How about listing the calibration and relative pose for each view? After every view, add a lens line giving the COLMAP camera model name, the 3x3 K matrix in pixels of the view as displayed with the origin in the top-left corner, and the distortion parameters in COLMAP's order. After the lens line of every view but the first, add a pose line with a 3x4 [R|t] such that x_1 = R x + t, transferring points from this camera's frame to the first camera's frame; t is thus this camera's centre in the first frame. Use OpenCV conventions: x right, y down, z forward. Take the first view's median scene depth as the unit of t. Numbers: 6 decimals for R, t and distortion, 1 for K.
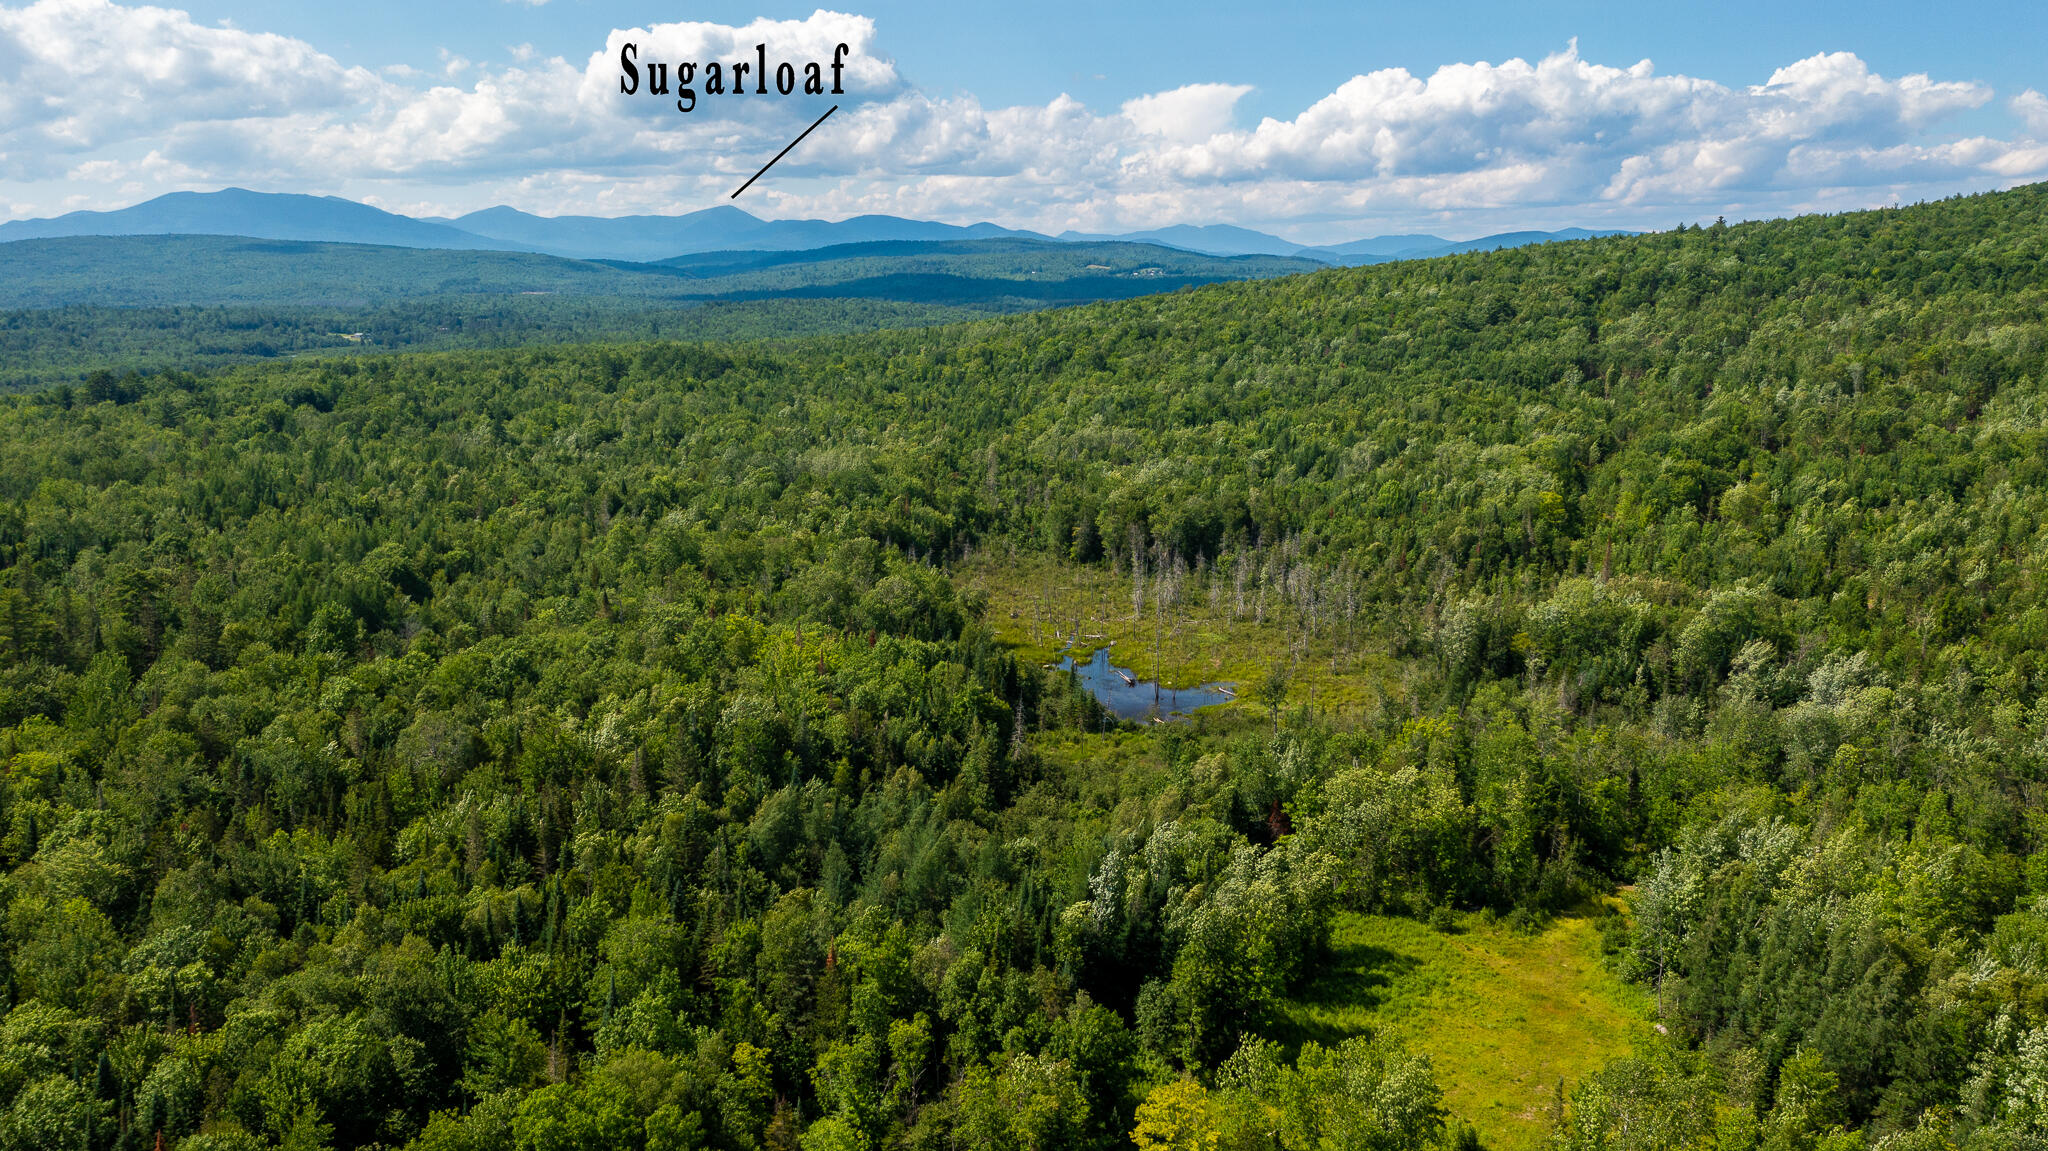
lens RADIAL K [[1602.9, 0, 1017.7], [0, 1602.9, 602.8], [0, 0, 1]] dist [-0.015947, 0.008608]
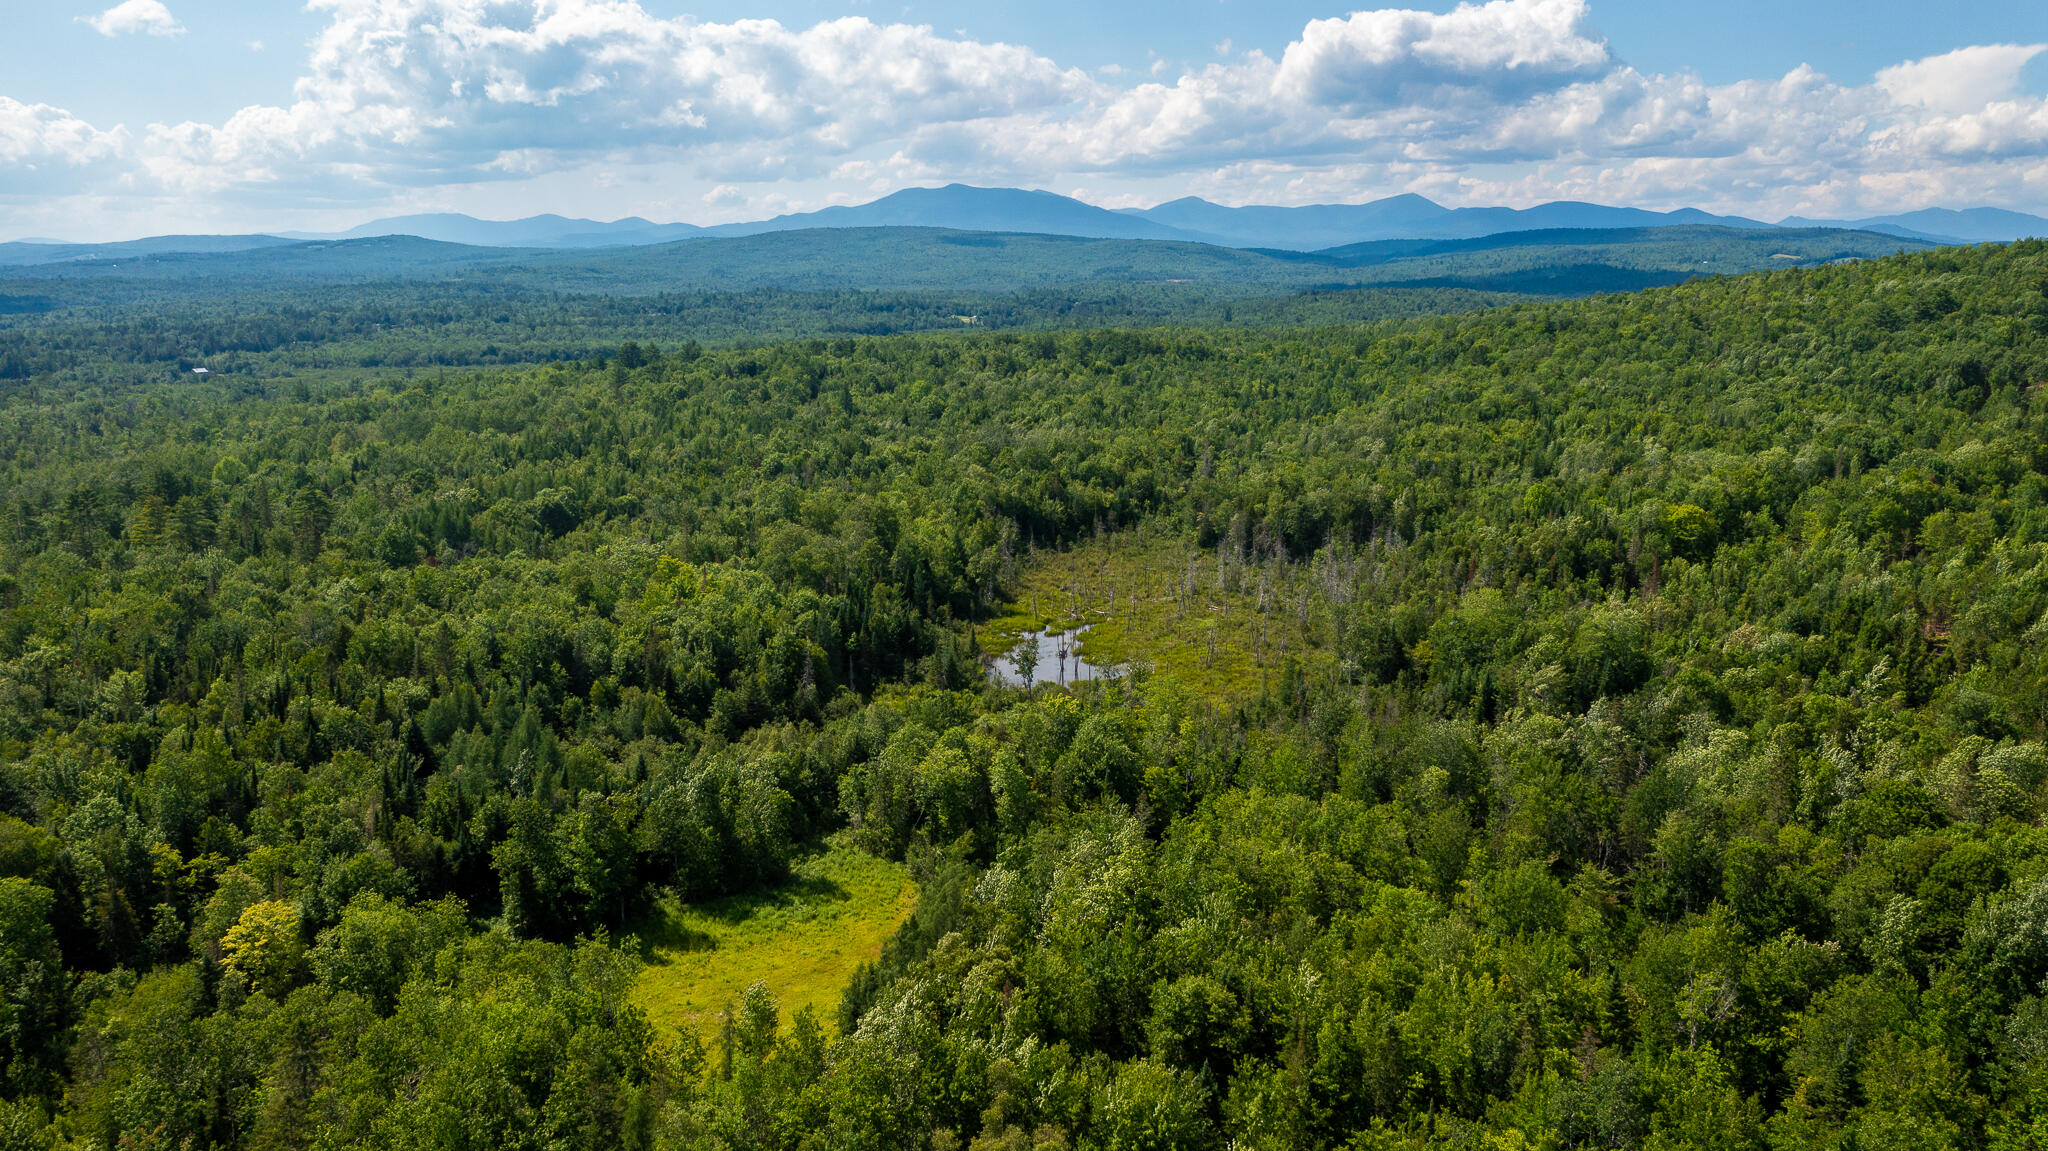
lens RADIAL K [[1602.9, 0, 1017.7], [0, 1602.9, 602.8], [0, 0, 1]] dist [-0.015947, 0.008608]
pose [[0.915752, 0.083865, -0.392894, 0.198598], [-0.081127, 0.996424, 0.023603, -0.002688], [0.393468, 0.010260, 0.919281, 0.011162]]
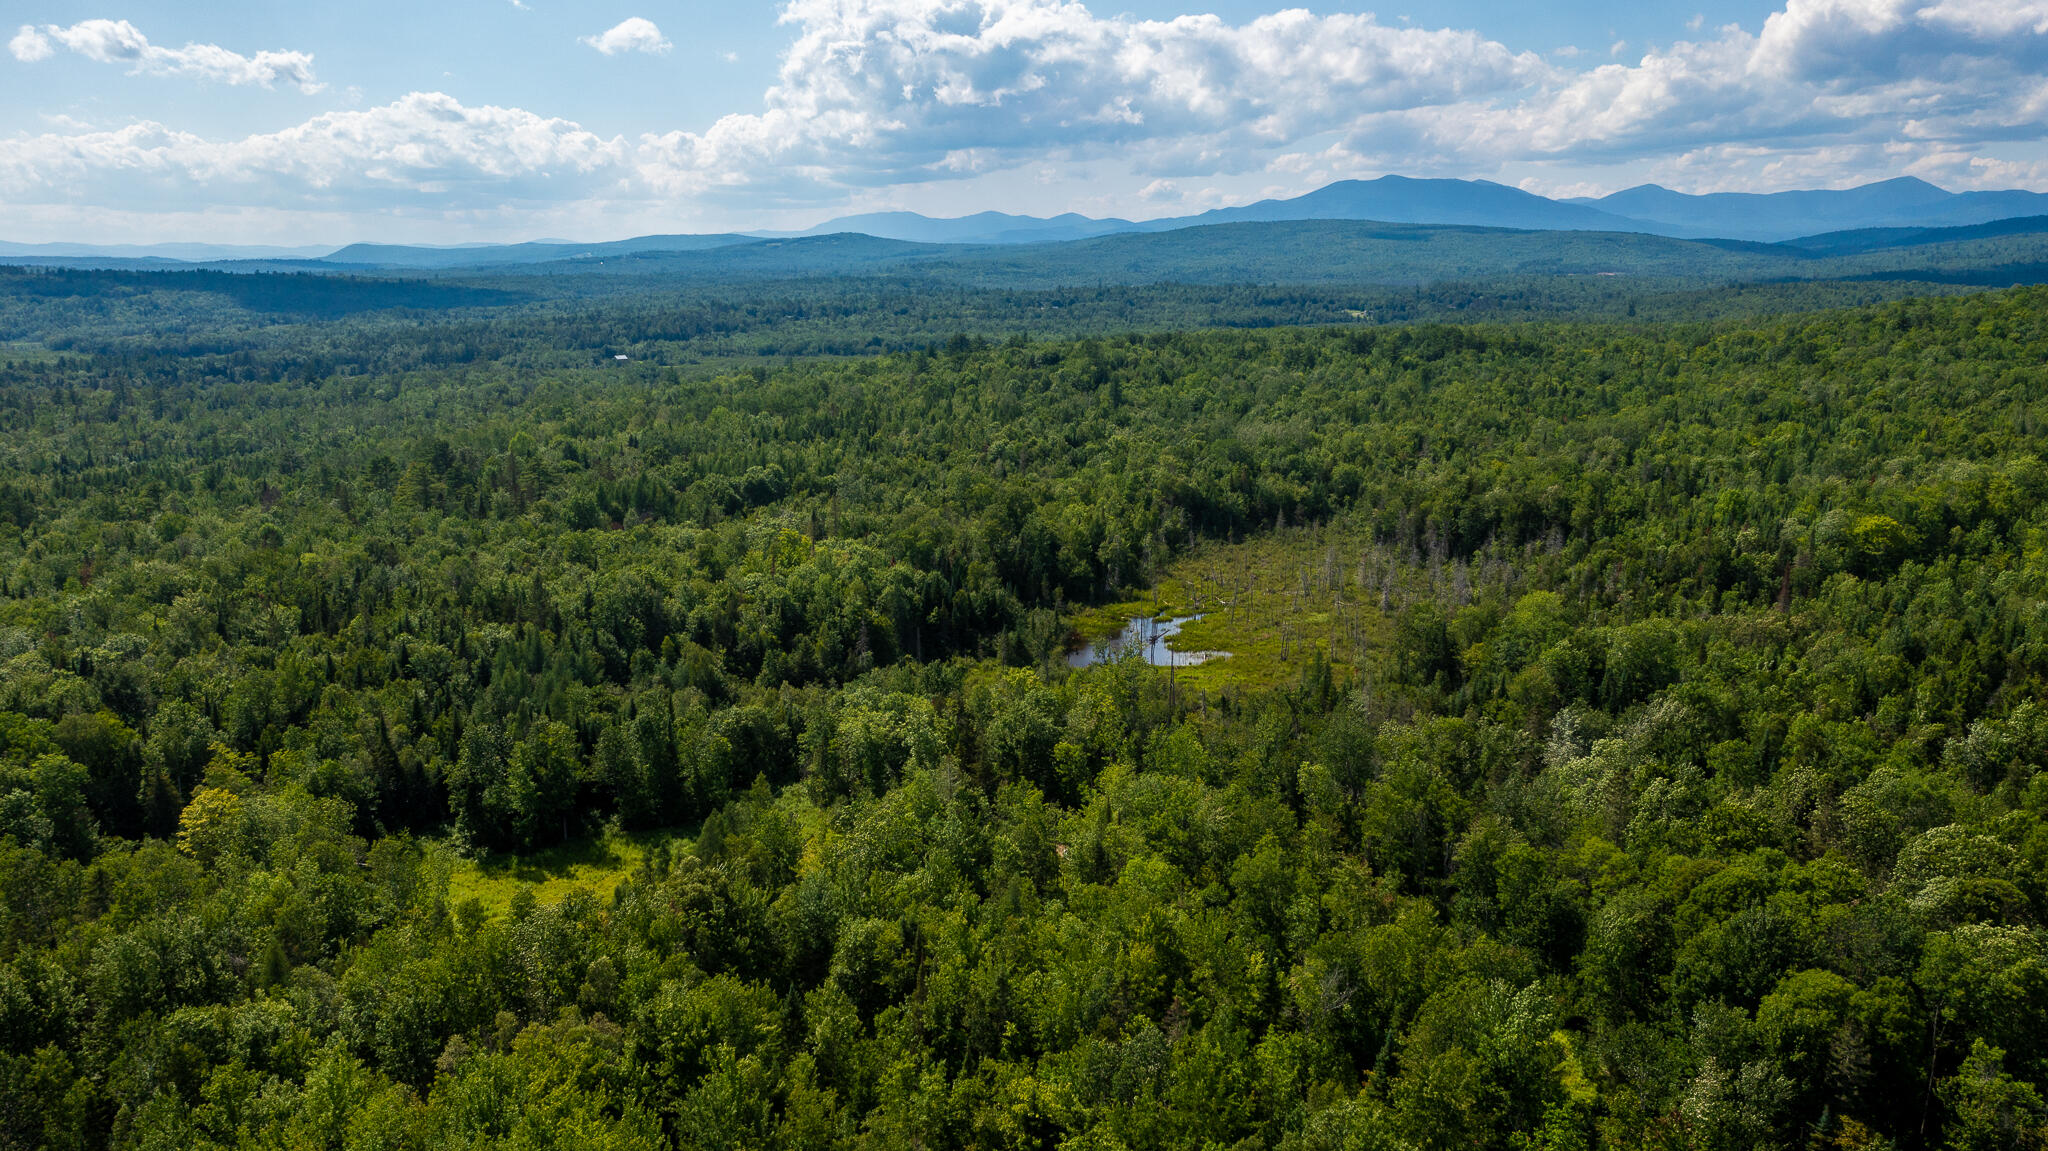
lens RADIAL K [[1602.9, 0, 1017.7], [0, 1602.9, 602.8], [0, 0, 1]] dist [-0.015947, 0.008608]
pose [[0.779517, 0.126974, -0.613377, 0.286417], [-0.119480, 0.991400, 0.053386, -0.009187], [0.614881, 0.031671, 0.787984, 0.044881]]
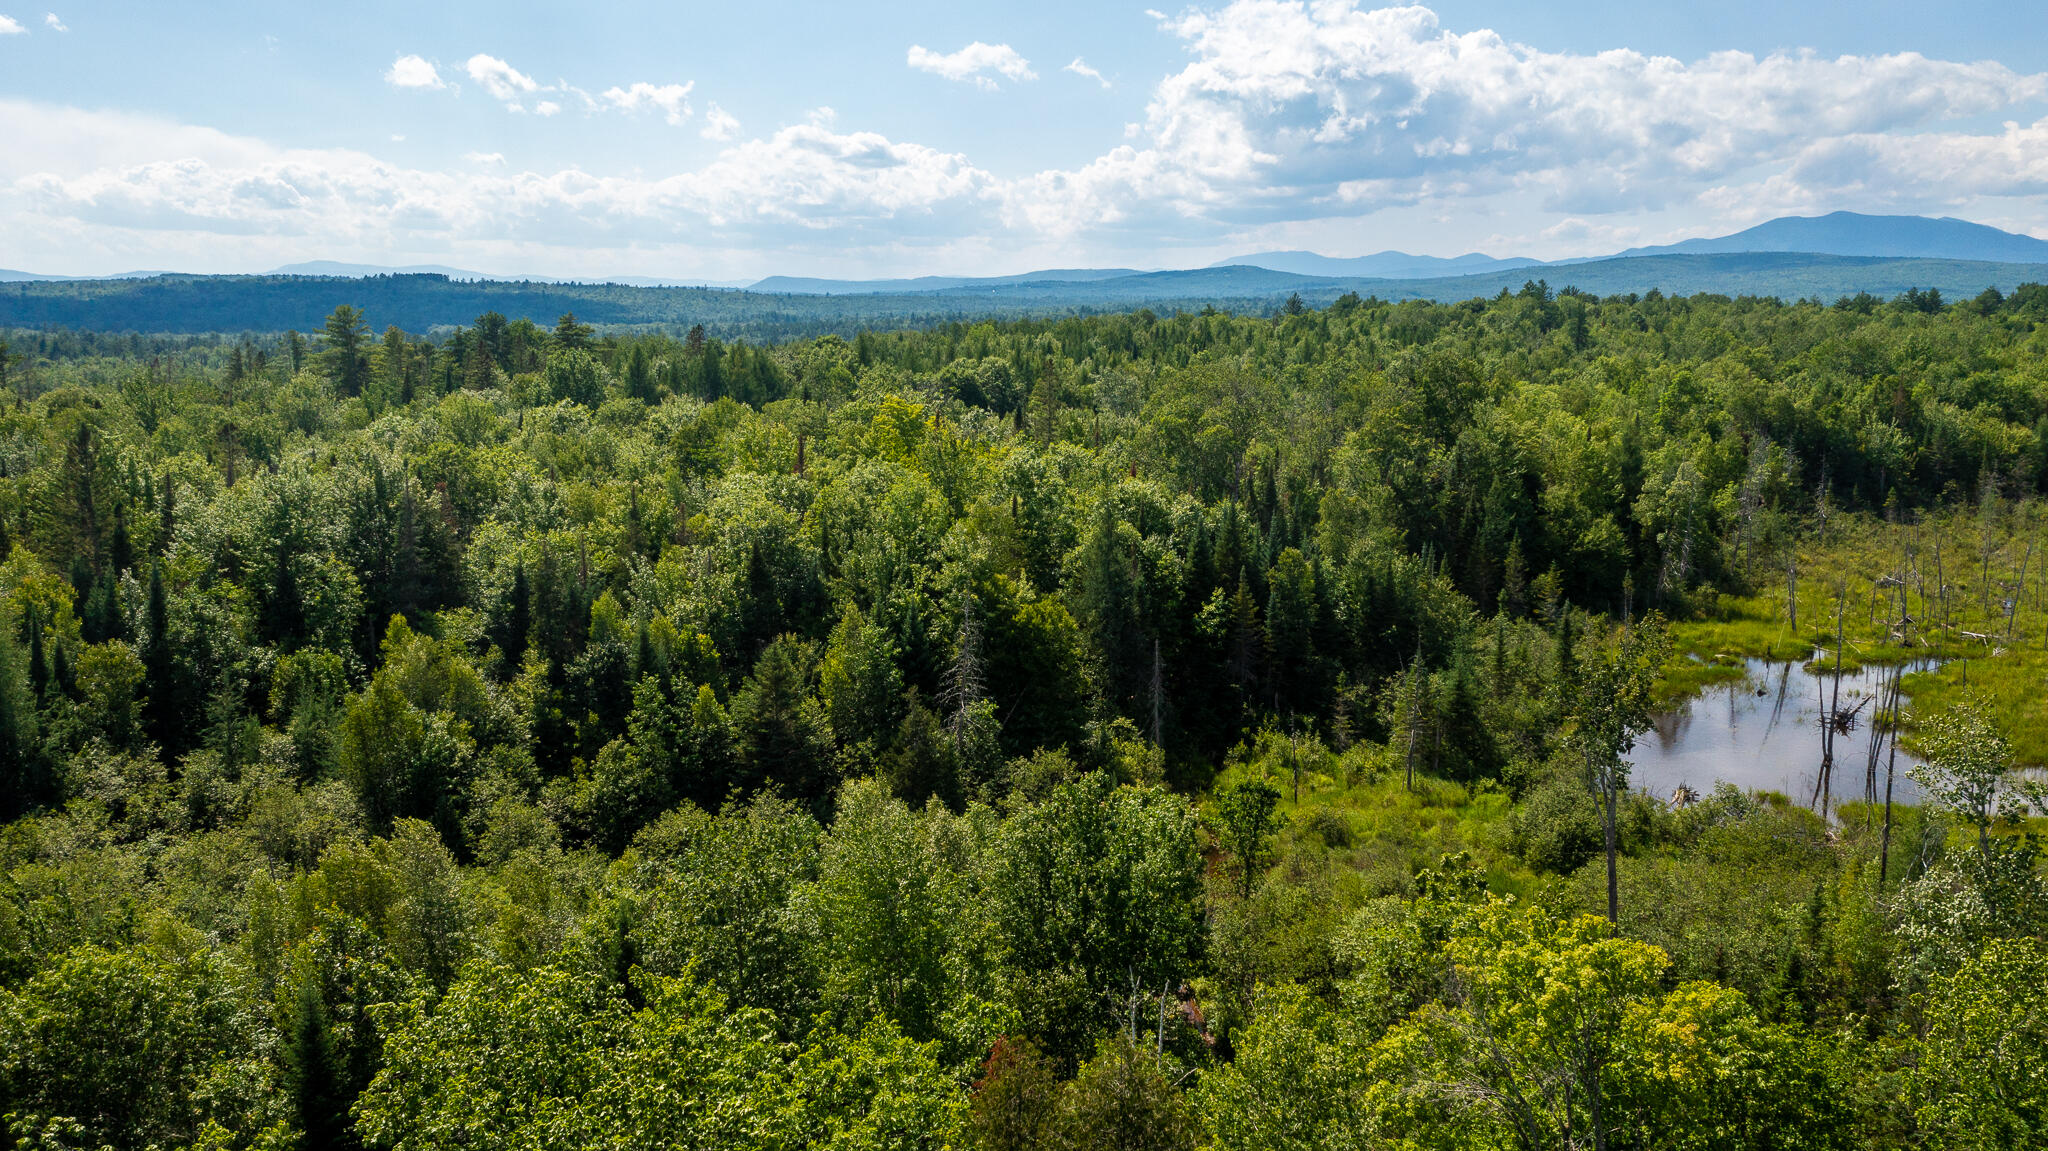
lens RADIAL K [[1651.0, 0, 1028.4], [0, 1651.0, 575.8], [0, 0, 1]] dist [-0.011777, -0.002685]
pose [[0.621448, 0.132608, -0.772151, 0.107920], [-0.161723, 0.986058, 0.039185, 0.014077], [0.766582, 0.100523, 0.634230, 0.265792]]
